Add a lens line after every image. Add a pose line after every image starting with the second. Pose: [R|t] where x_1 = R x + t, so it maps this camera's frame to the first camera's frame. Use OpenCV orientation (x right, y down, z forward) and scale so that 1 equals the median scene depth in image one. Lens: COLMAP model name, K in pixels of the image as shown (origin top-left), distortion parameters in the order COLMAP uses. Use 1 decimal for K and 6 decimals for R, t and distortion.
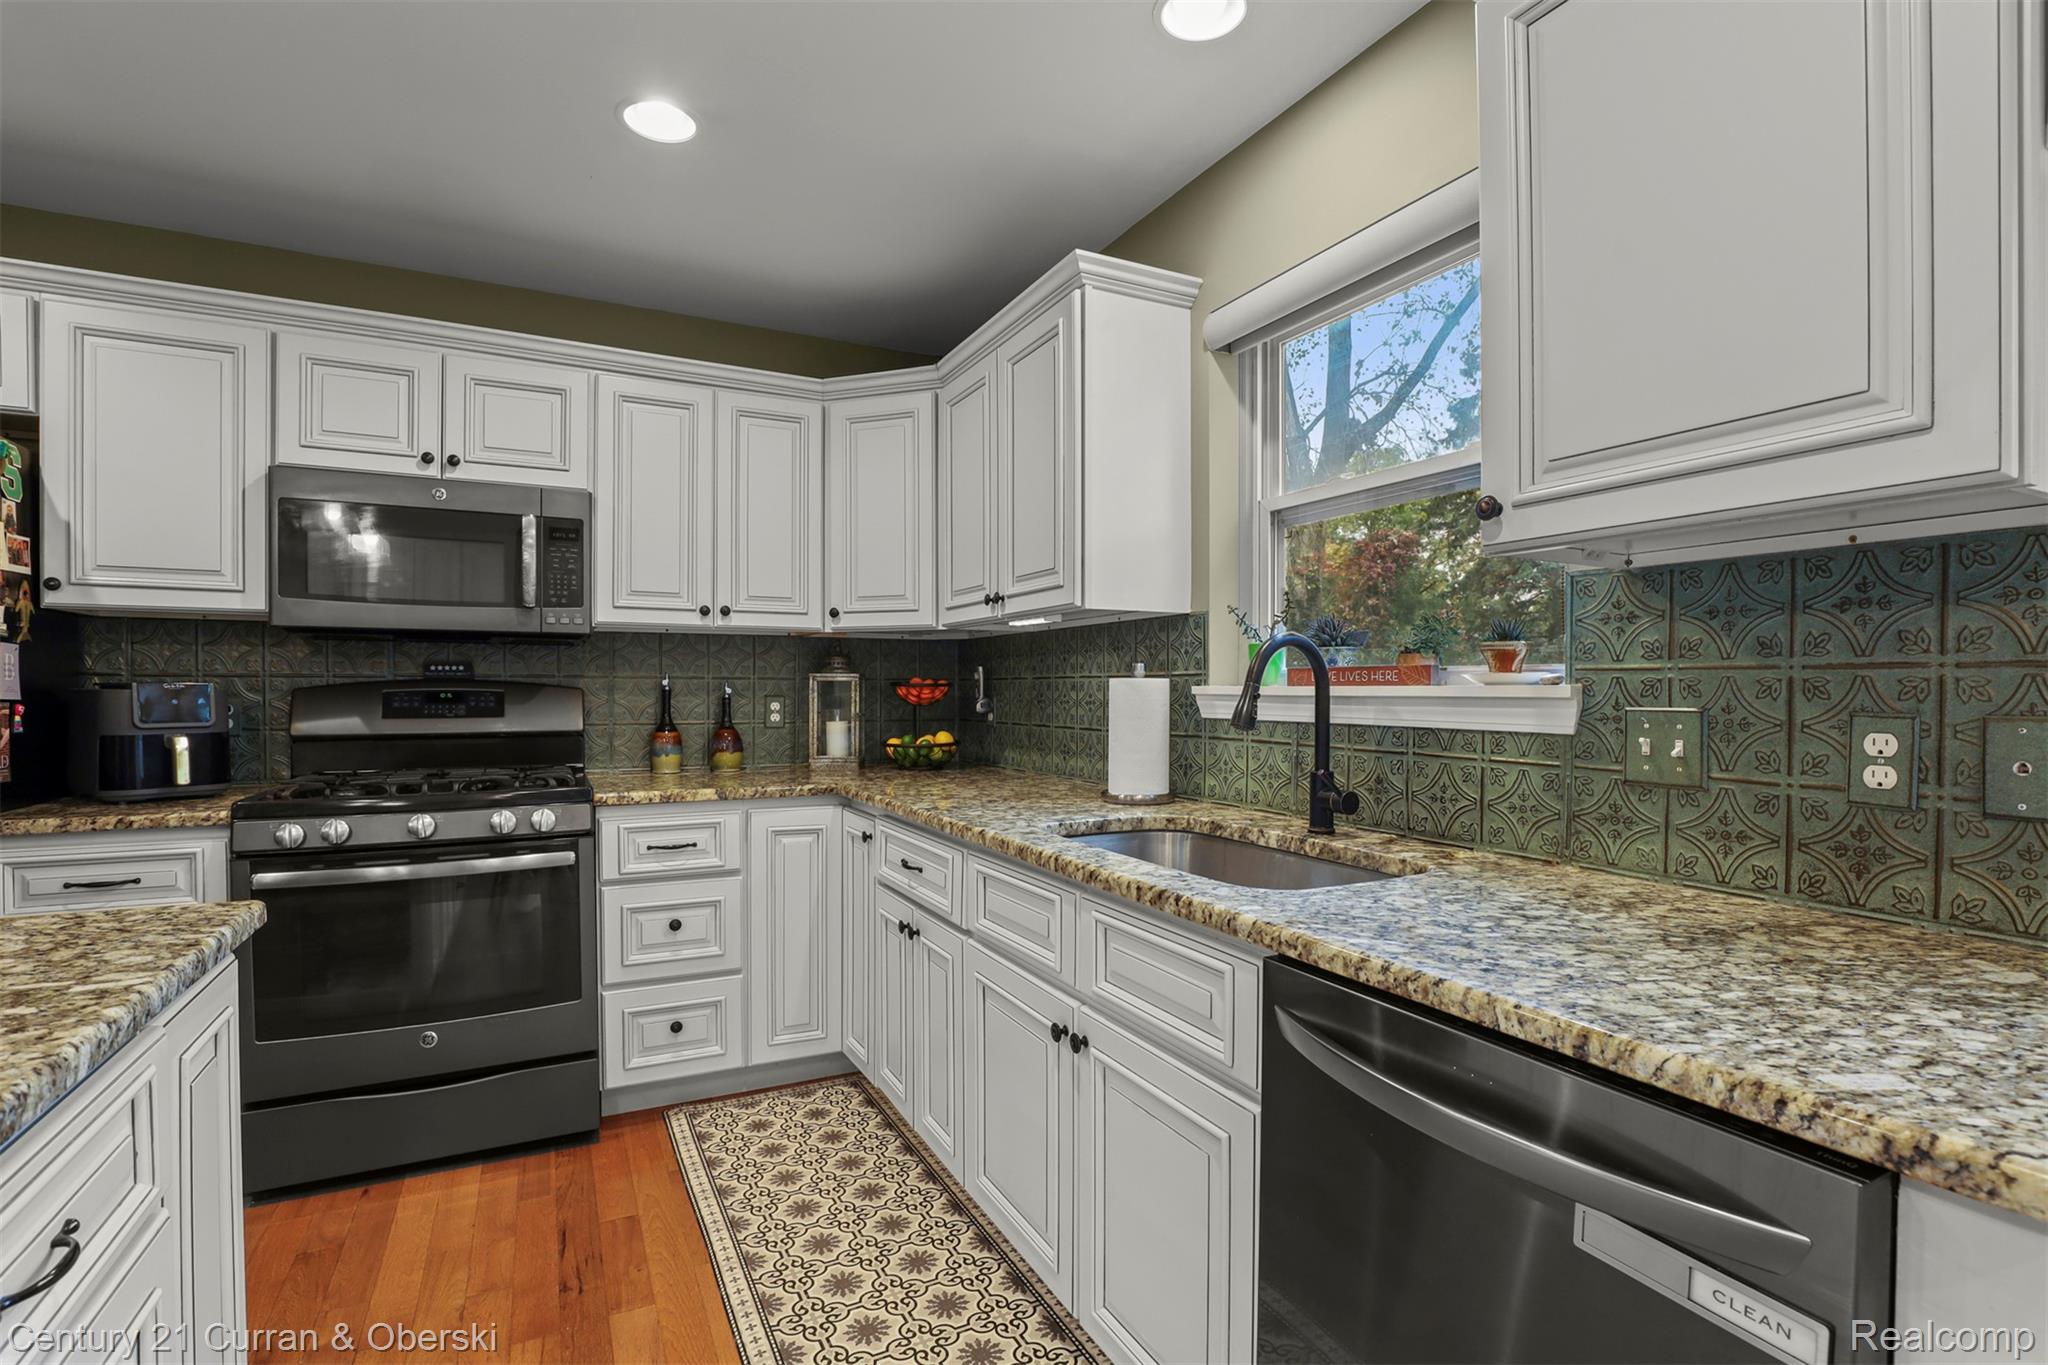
lens RADIAL K [[950.3, 0, 1031.1], [0, 950.3, 700.7], [0, 0, 1]] dist [-0.034924, 0.005305]
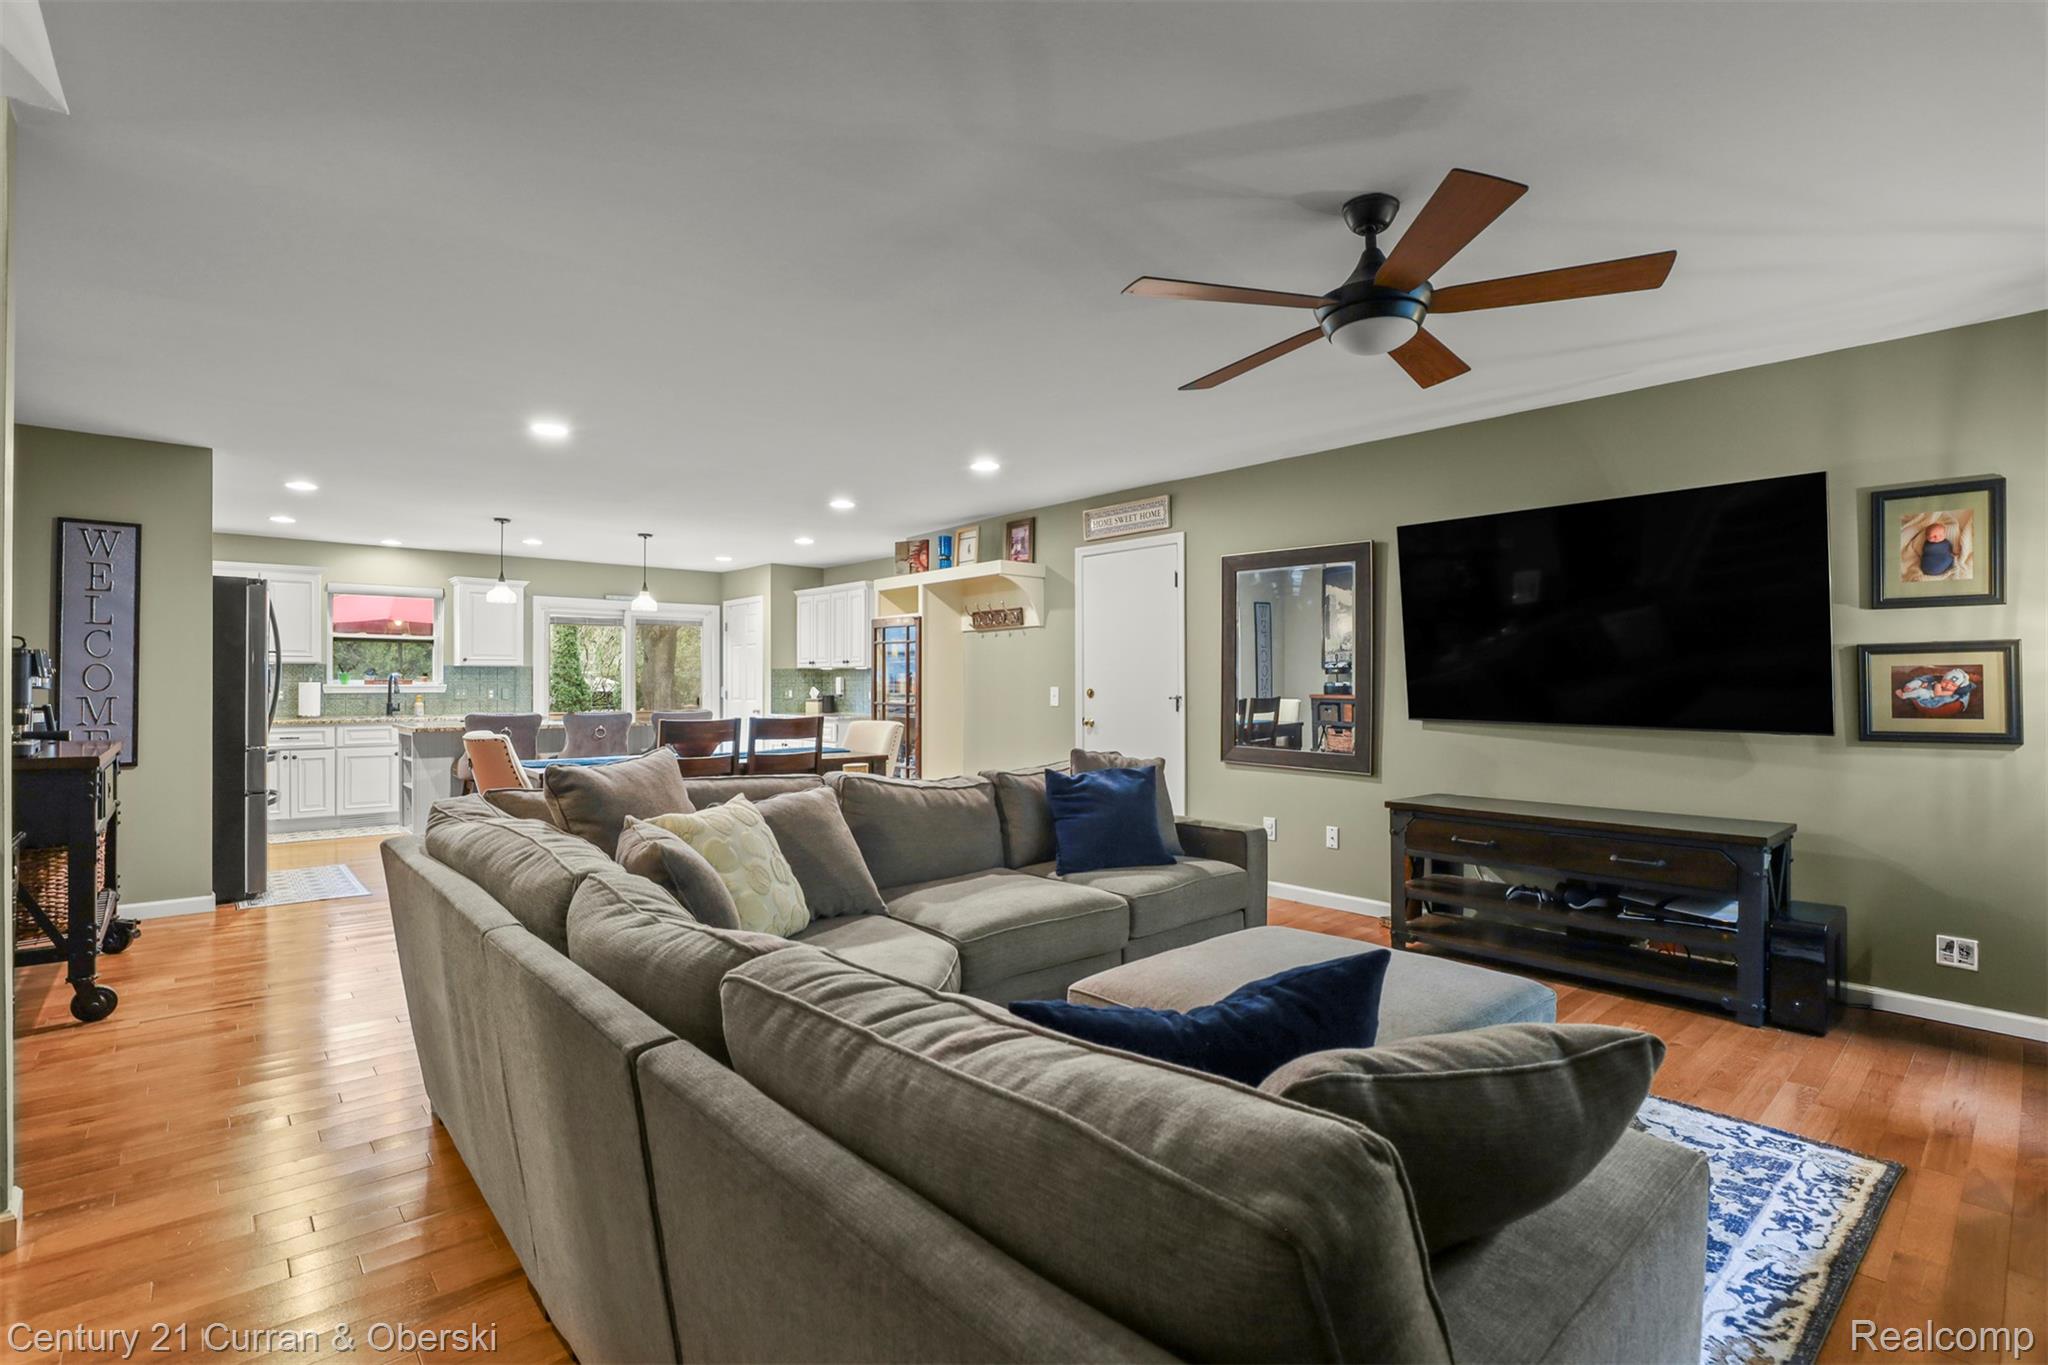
lens RADIAL K [[950.3, 0, 1029.0], [0, 950.3, 682.0], [0, 0, 1]] dist [-0.034924, 0.005305]
pose [[-0.253433, -0.000394, 0.967353, -3.755178], [0.011558, 0.999927, 0.003436, -0.005221], [-0.967284, 0.012052, -0.253410, -0.661763]]
